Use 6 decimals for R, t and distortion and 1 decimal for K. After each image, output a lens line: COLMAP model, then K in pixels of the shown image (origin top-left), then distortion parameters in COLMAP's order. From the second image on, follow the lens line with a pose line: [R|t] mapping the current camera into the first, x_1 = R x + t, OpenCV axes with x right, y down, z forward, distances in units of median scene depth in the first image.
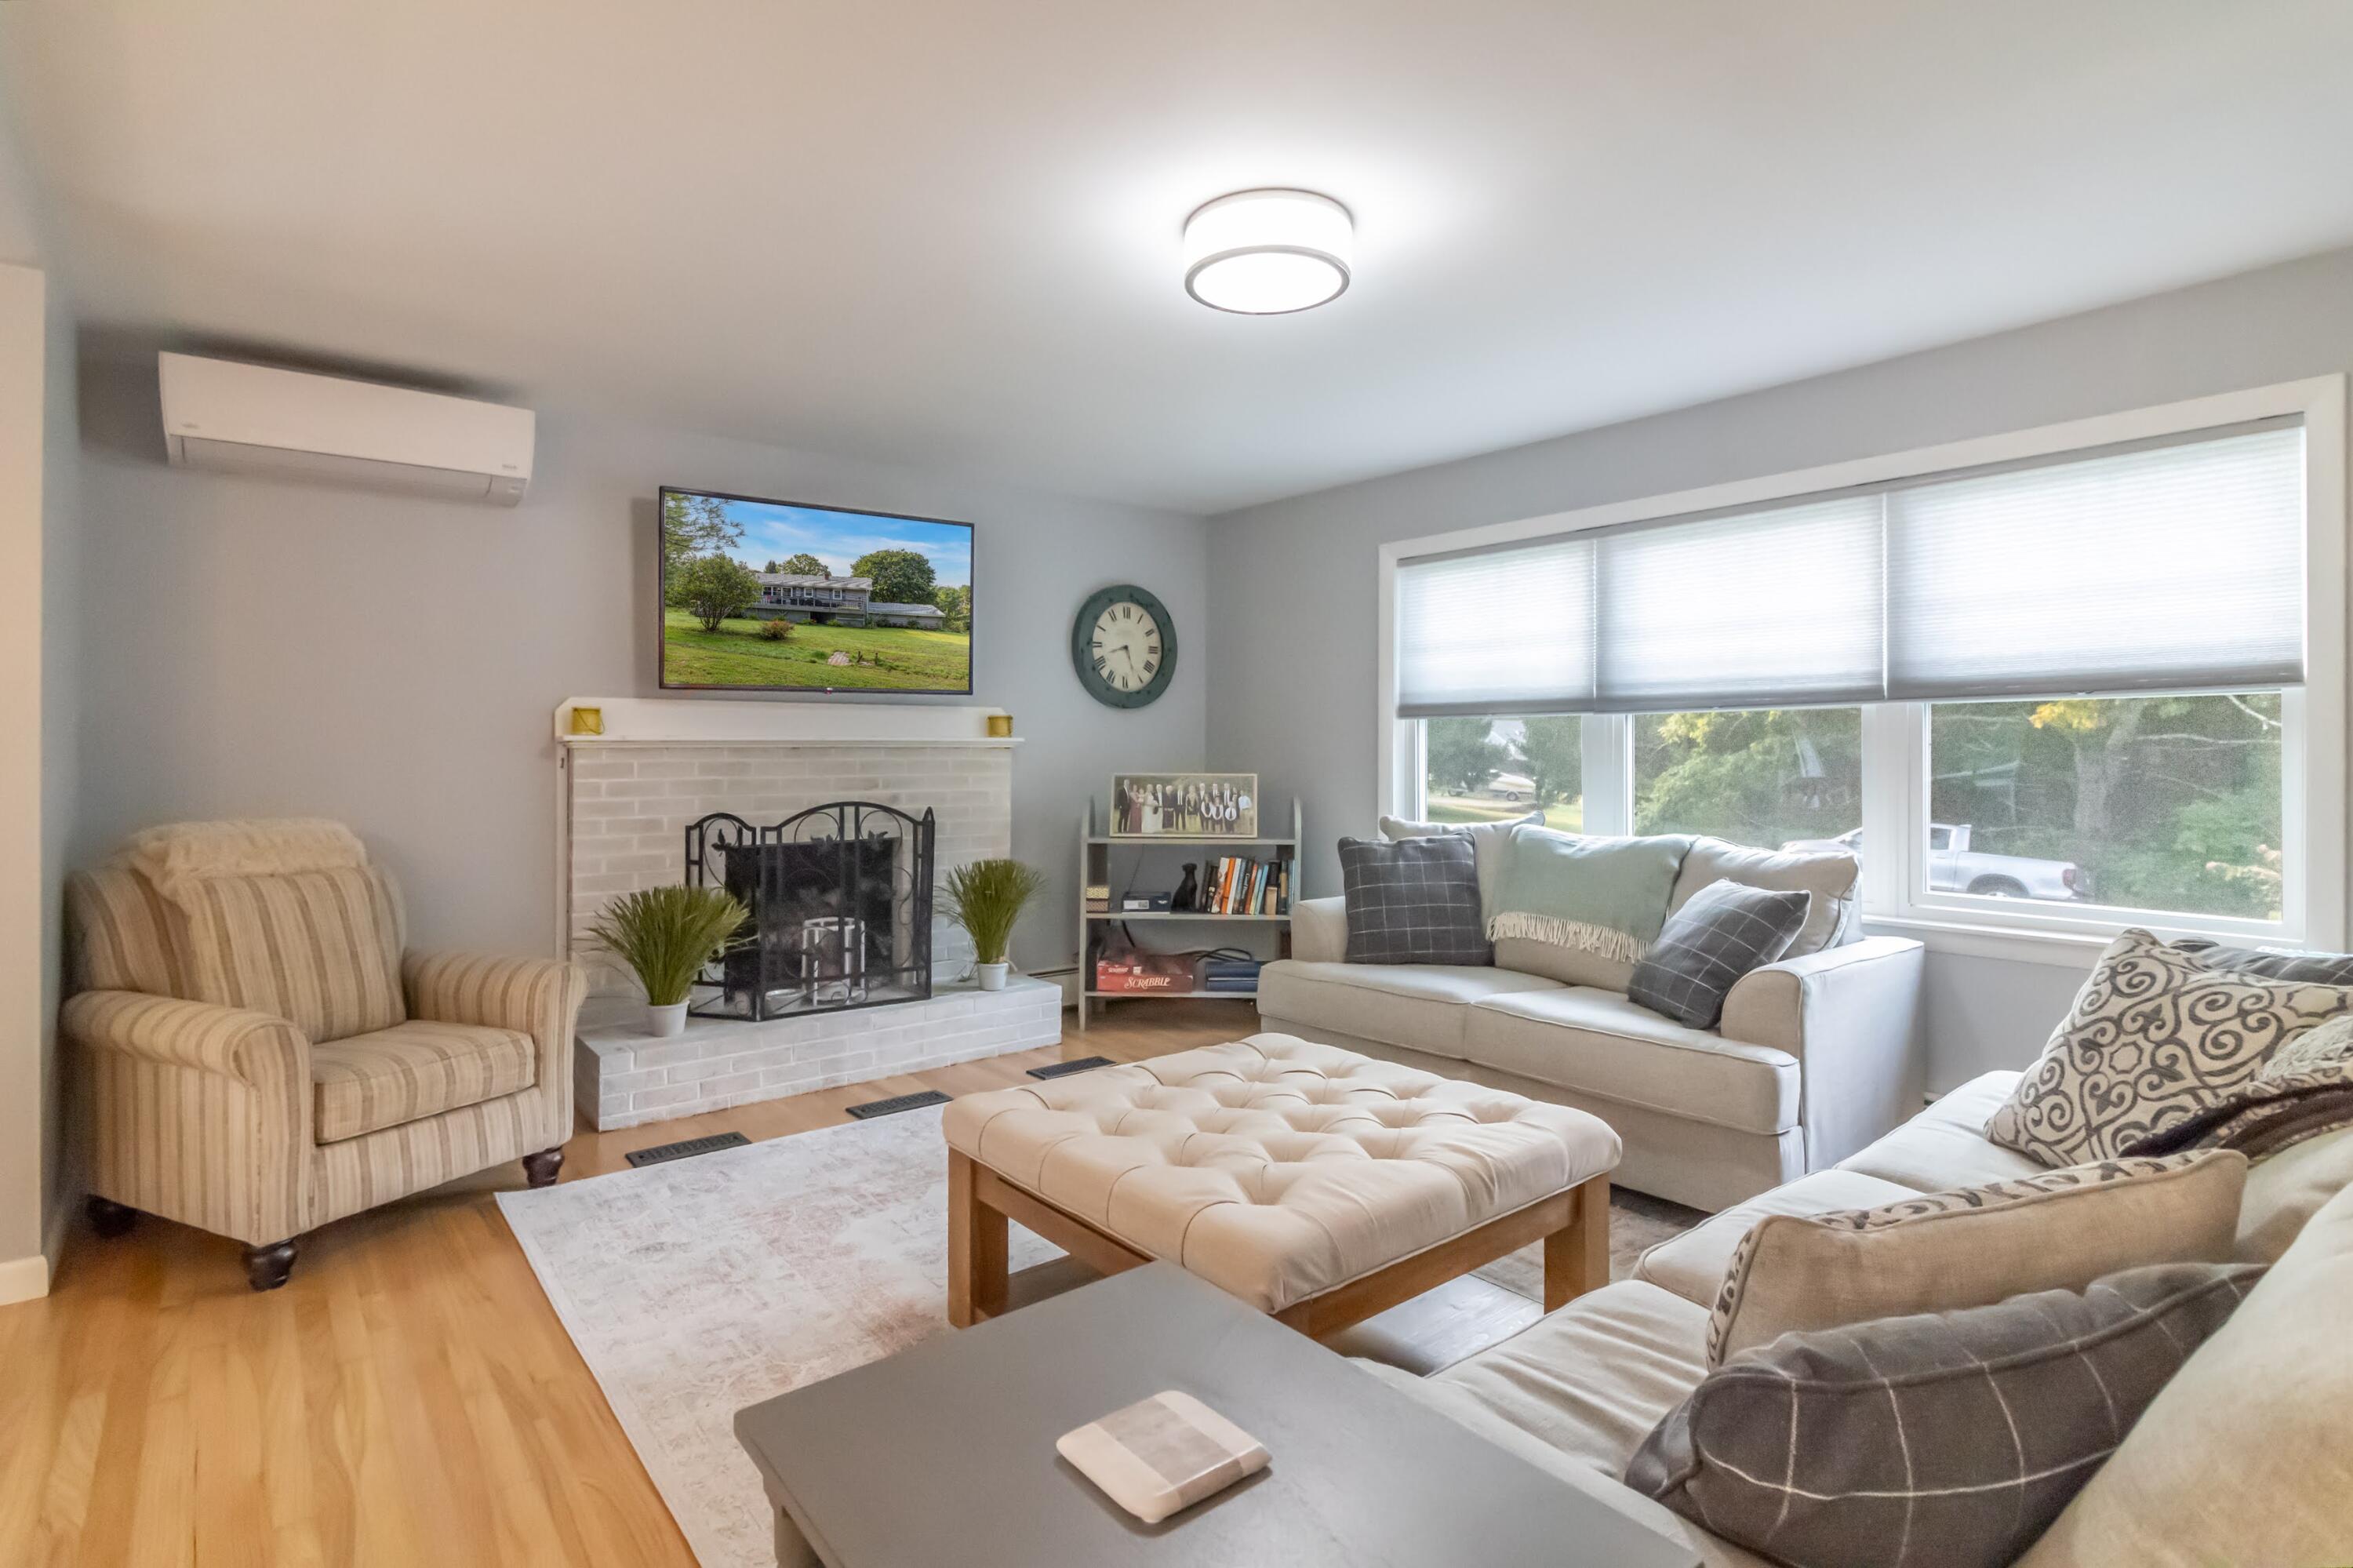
lens RADIAL K [[1183.4, 0, 1176.5], [0, 1183.4, 748.4], [0, 0, 1]] dist [-0.002729, -0.000170]
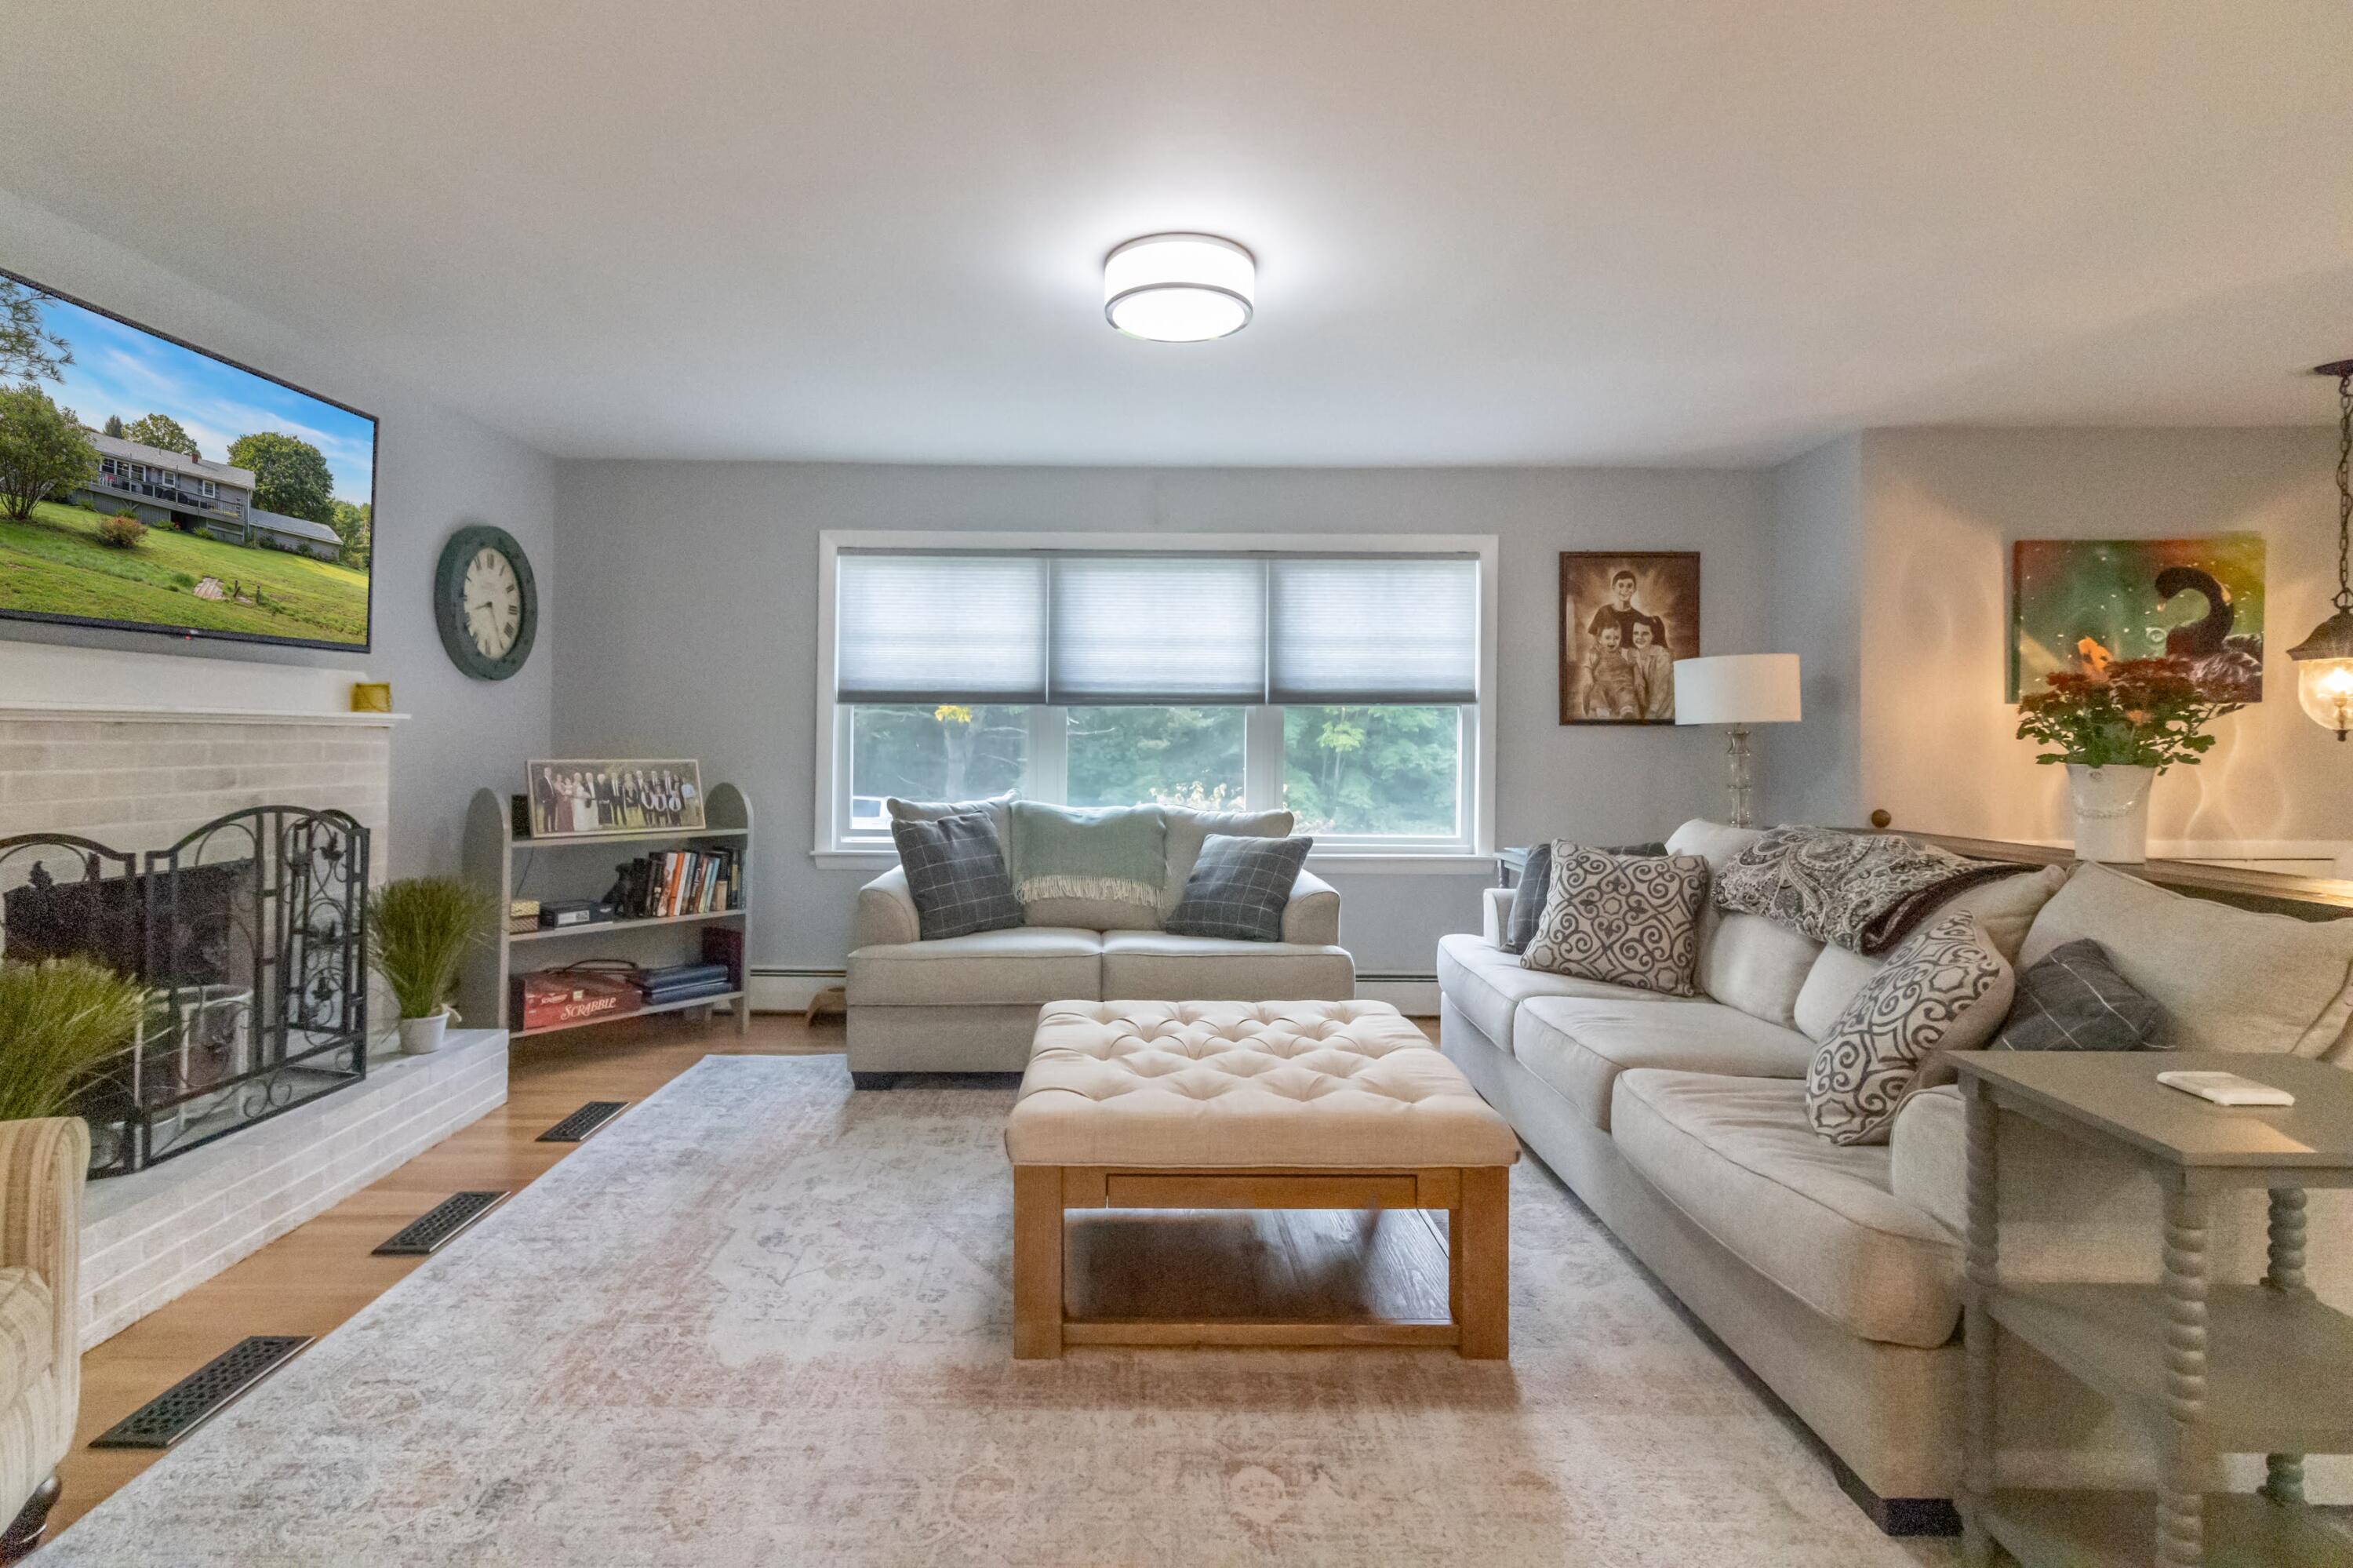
lens RADIAL K [[1111.7, 0, 1167.1], [0, 1111.7, 732.9], [0, 0, 1]] dist [-0.001209, 0.000588]
pose [[0.616531, 0.009164, 0.787277, -0.436775], [-0.008969, 0.999949, -0.004615, 0.002178], [-0.787279, -0.004216, 0.616582, 0.207977]]
